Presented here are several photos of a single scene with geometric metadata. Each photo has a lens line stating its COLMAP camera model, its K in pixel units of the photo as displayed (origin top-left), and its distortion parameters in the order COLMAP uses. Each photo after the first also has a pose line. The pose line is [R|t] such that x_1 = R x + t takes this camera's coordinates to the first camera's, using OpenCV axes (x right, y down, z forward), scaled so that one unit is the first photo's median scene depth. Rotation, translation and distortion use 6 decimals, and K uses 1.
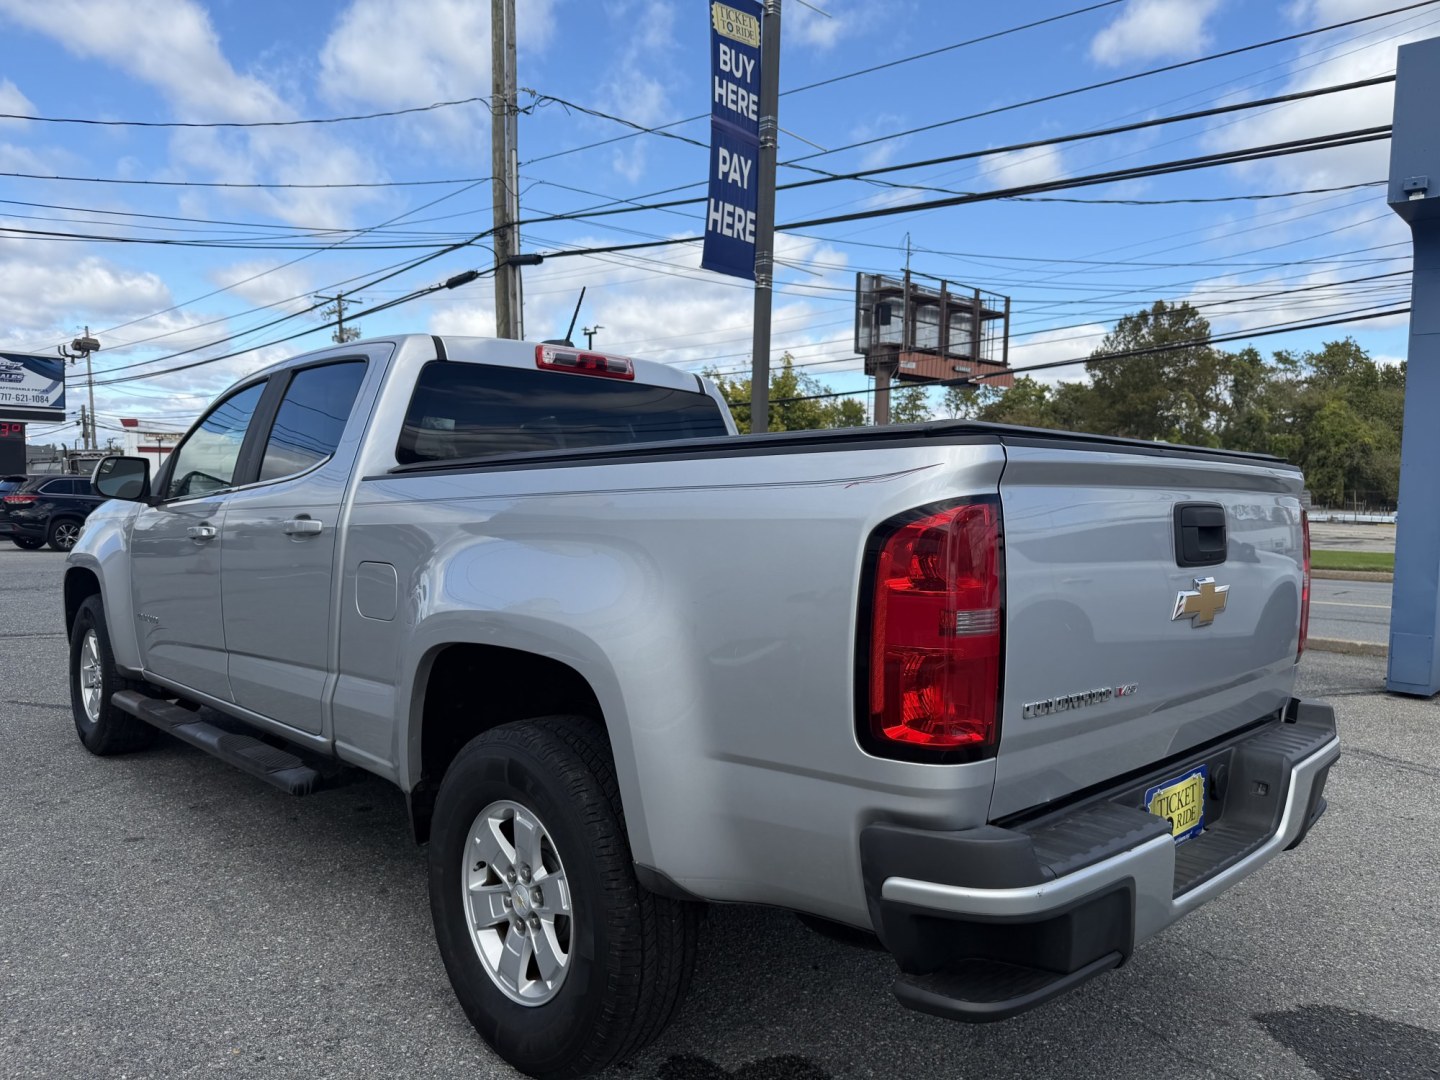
lens RADIAL K [[1005.2, 0, 723.2], [0, 1005.2, 547.0], [0, 0, 1]] dist [0.072377, -0.101928]
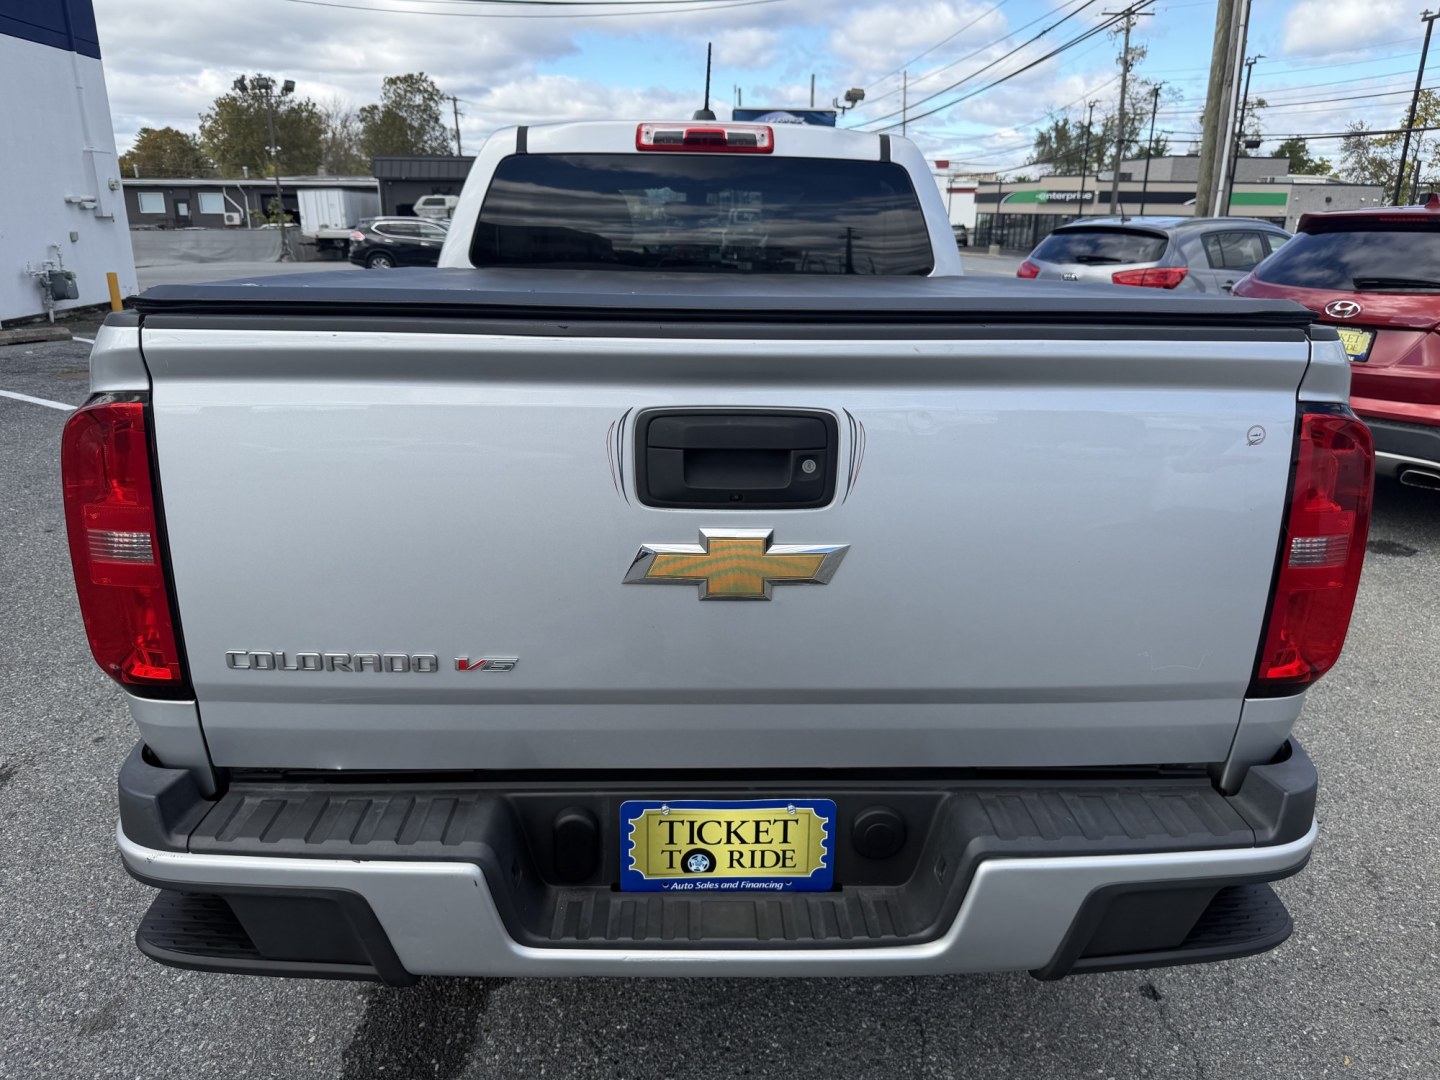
lens RADIAL K [[1017.5, 0, 720.7], [0, 1017.5, 544.3], [0, 0, 1]] dist [-0.008788, 0.003603]
pose [[0.746088, 0.195327, -0.636554, 0.564839], [-0.035001, 0.966188, 0.255451, -0.077232], [0.664927, -0.168309, 0.727698, 0.352676]]
